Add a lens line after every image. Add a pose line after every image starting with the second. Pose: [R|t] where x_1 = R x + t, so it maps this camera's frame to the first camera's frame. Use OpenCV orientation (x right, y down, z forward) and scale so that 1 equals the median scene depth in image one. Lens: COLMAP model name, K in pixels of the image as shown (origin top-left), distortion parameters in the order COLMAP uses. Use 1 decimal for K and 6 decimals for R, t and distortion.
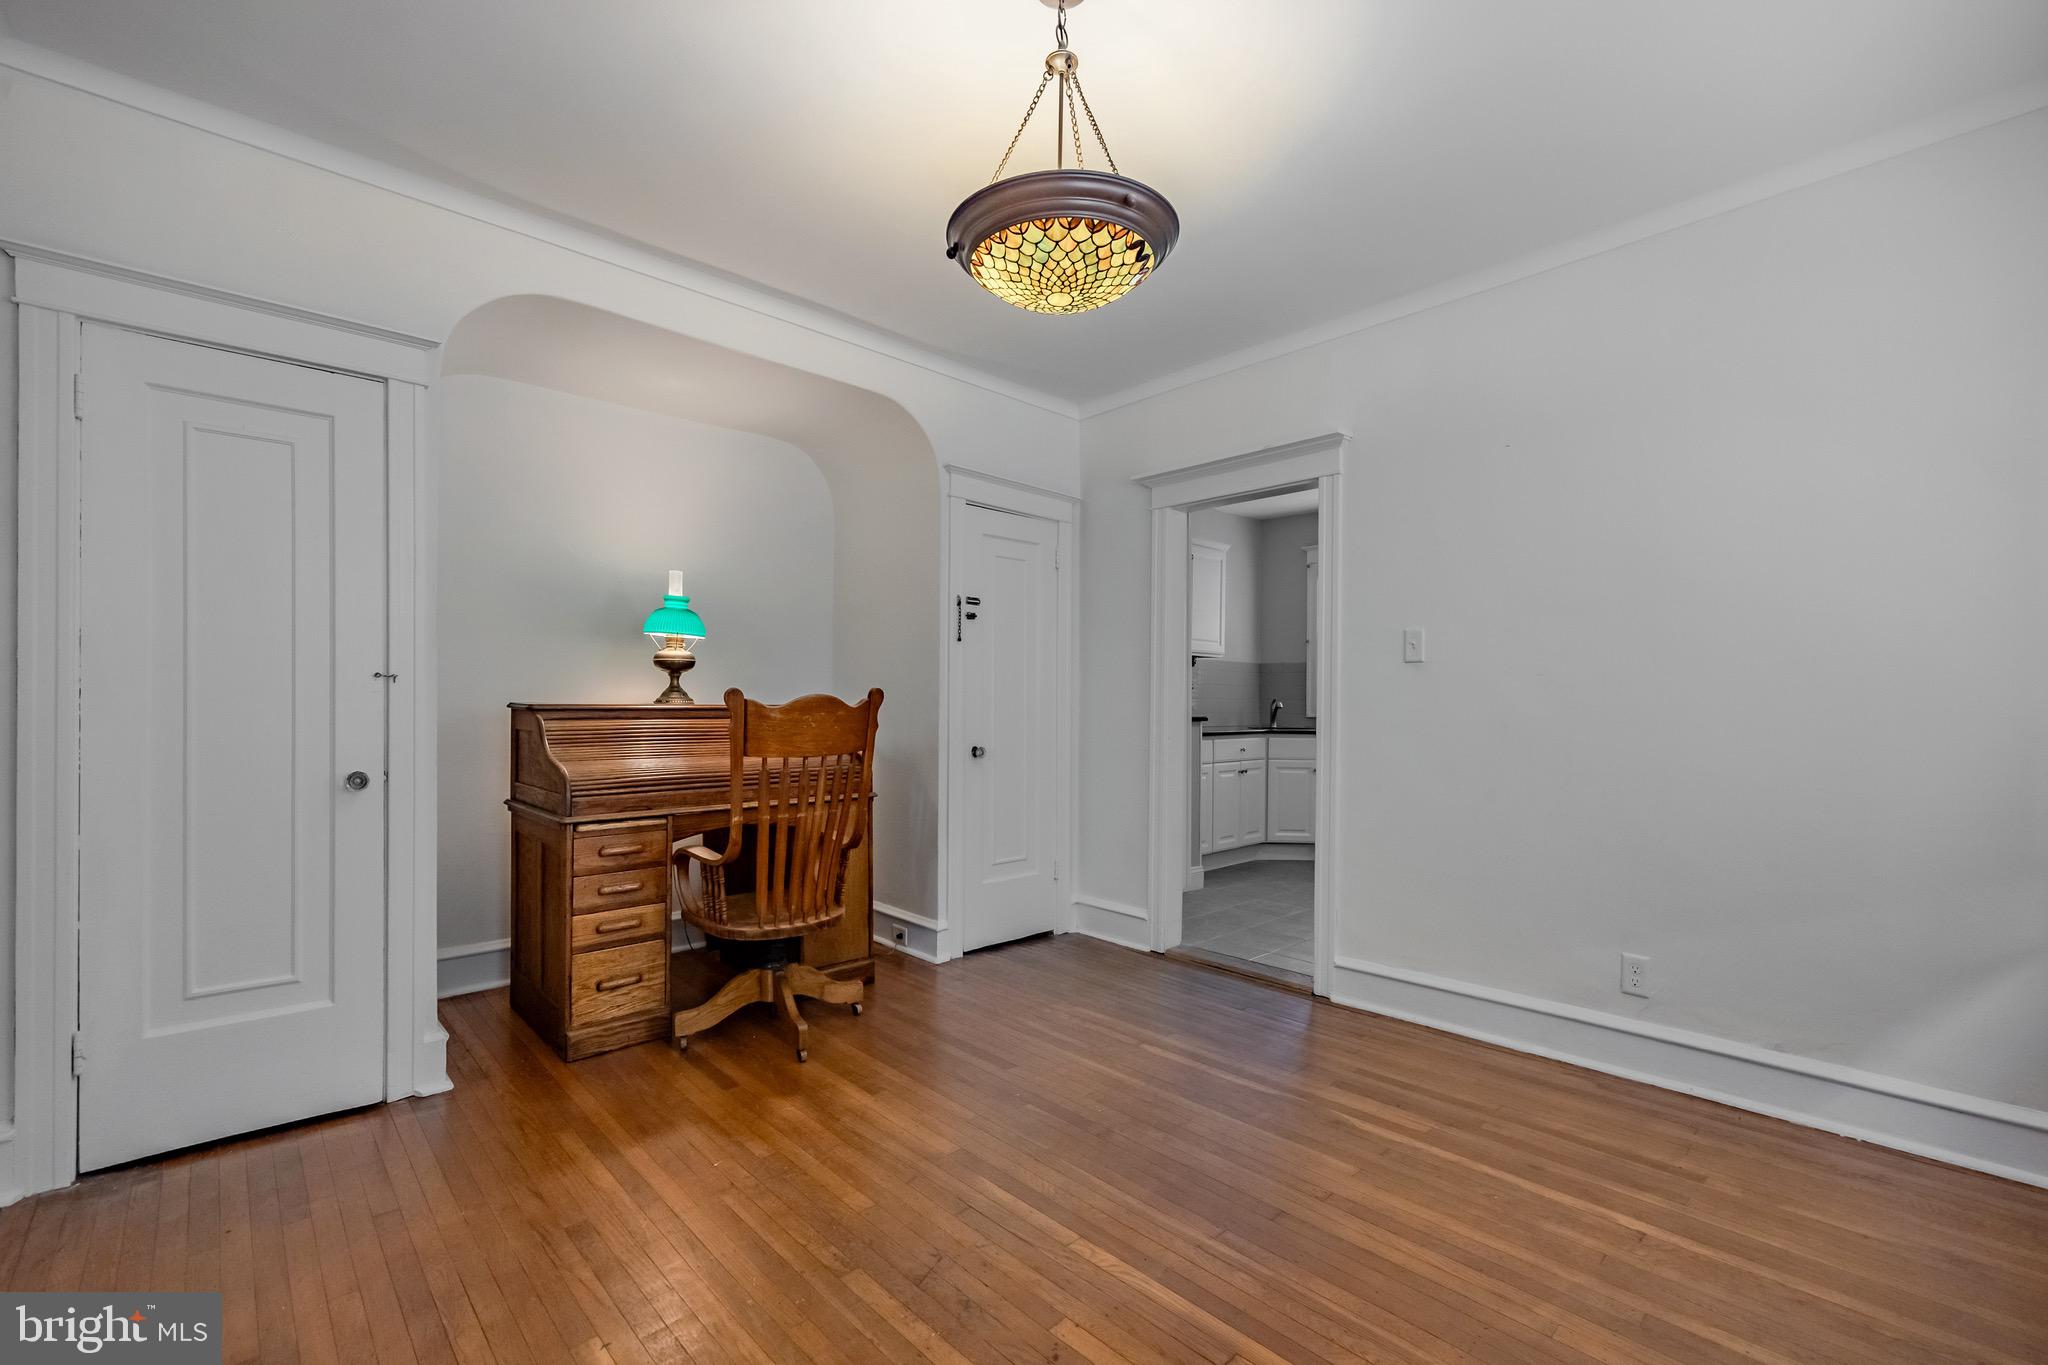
lens RADIAL K [[876.4, 0, 1005.9], [0, 876.4, 707.0], [0, 0, 1]] dist [-0.000498, 0.000318]
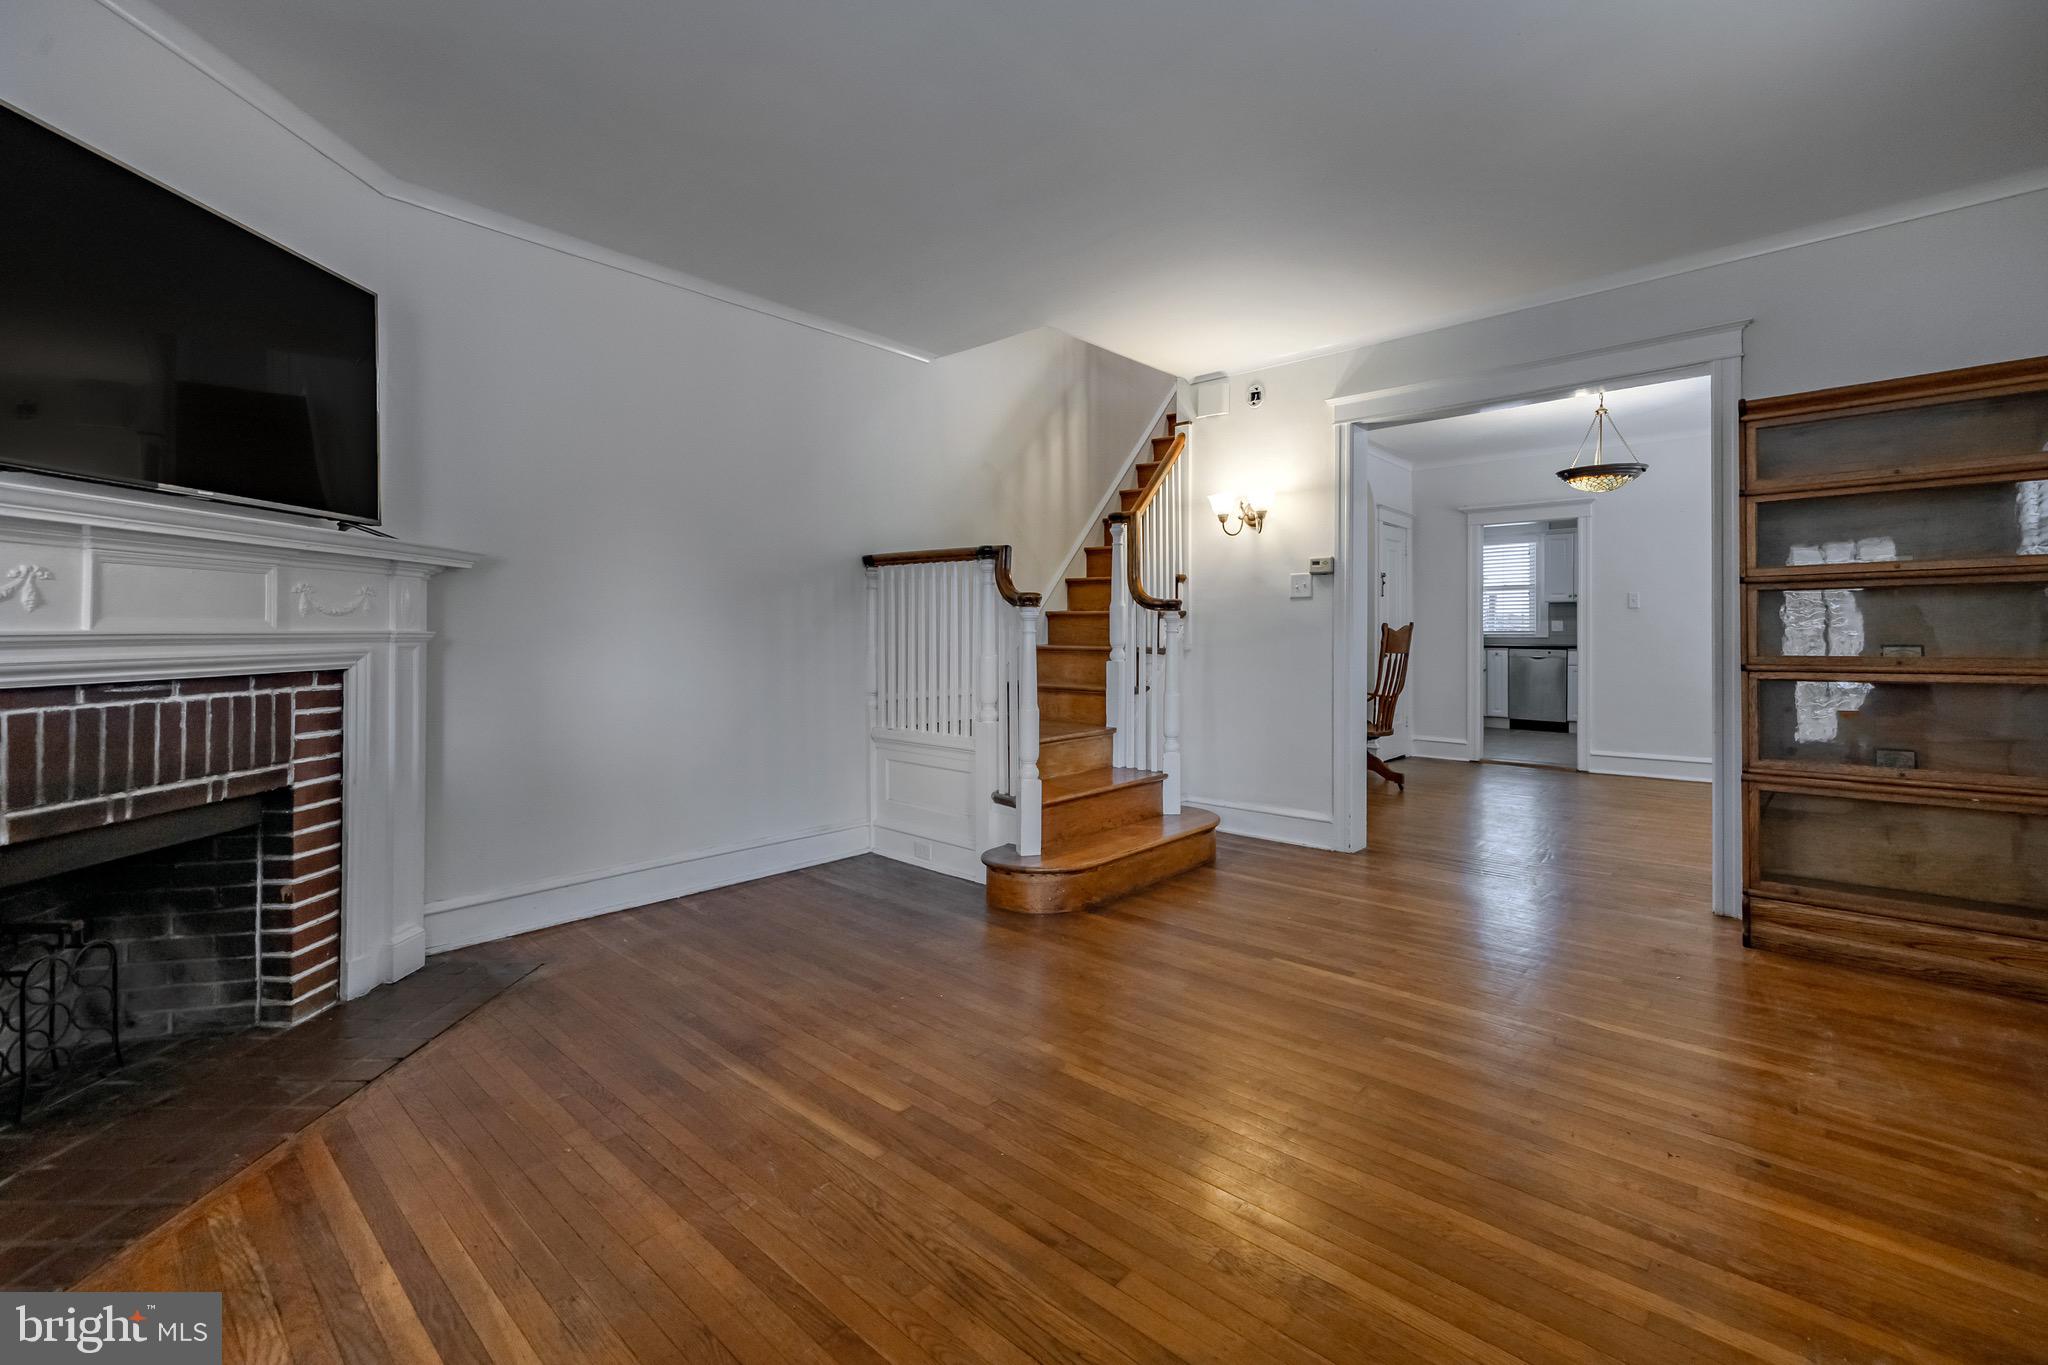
lens RADIAL K [[865.3, 0, 1038.8], [0, 865.3, 630.0], [0, 0, 1]] dist [-0.000436, 0.005893]
pose [[0.995400, -0.008190, 0.095453, -1.340865], [0.008777, 0.999945, -0.005731, 0.001799], [-0.095401, 0.006542, 0.995417, -1.092737]]
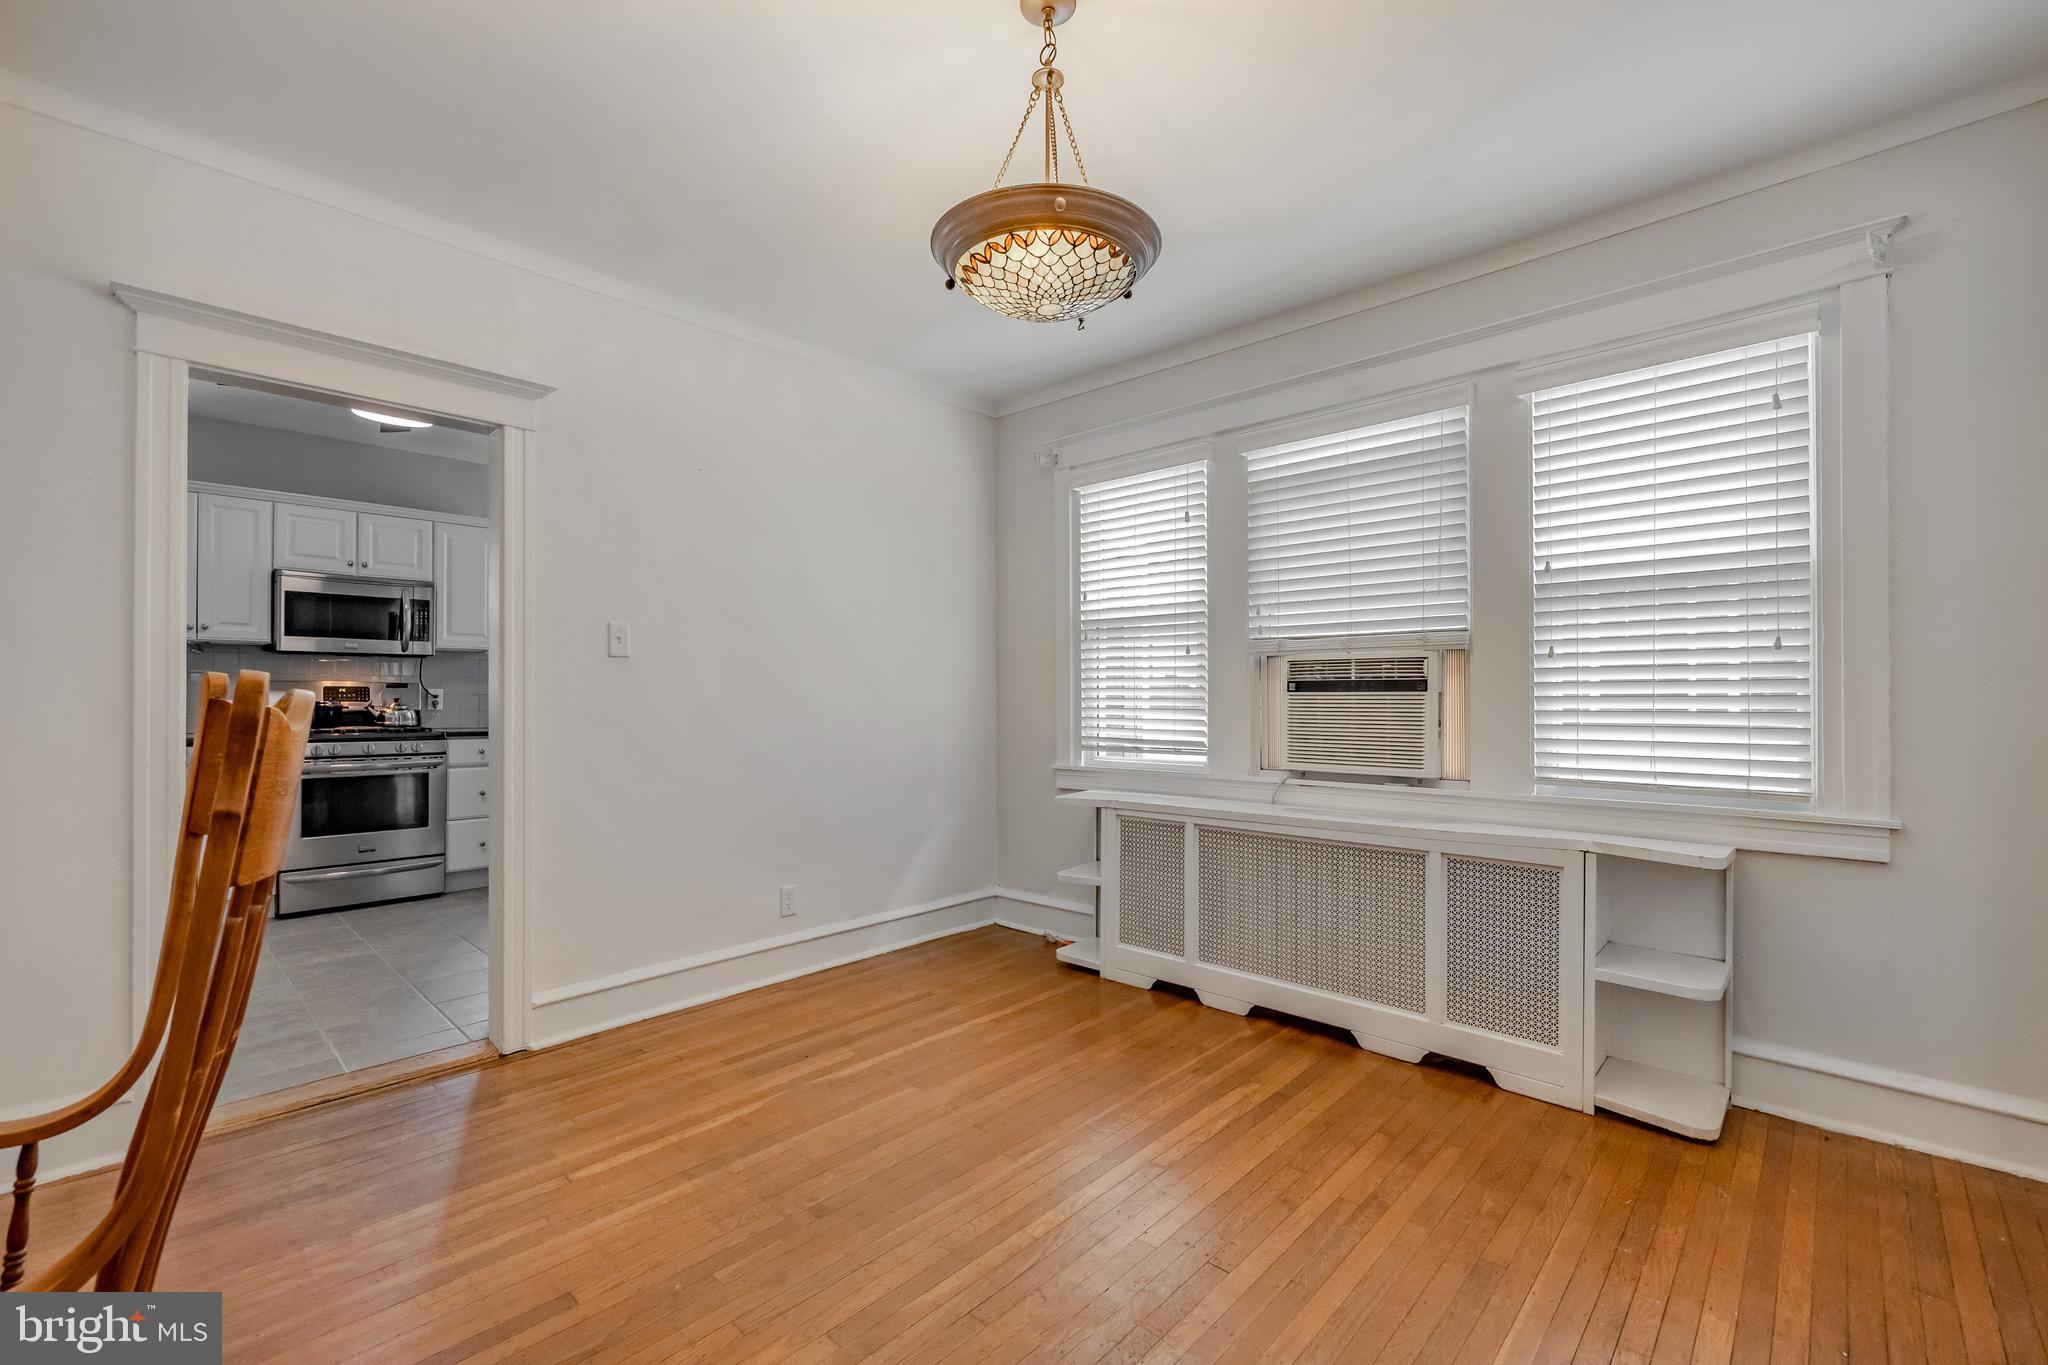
lens RADIAL K [[869.6, 0, 1027.5], [0, 869.6, 690.1], [0, 0, 1]] dist [0.001246, 0.000217]
pose [[-0.074284, 0.000154, 0.997237, -0.610761], [0.005376, 0.999986, 0.000246, -0.013319], [-0.997223, 0.005379, -0.074284, 0.706273]]
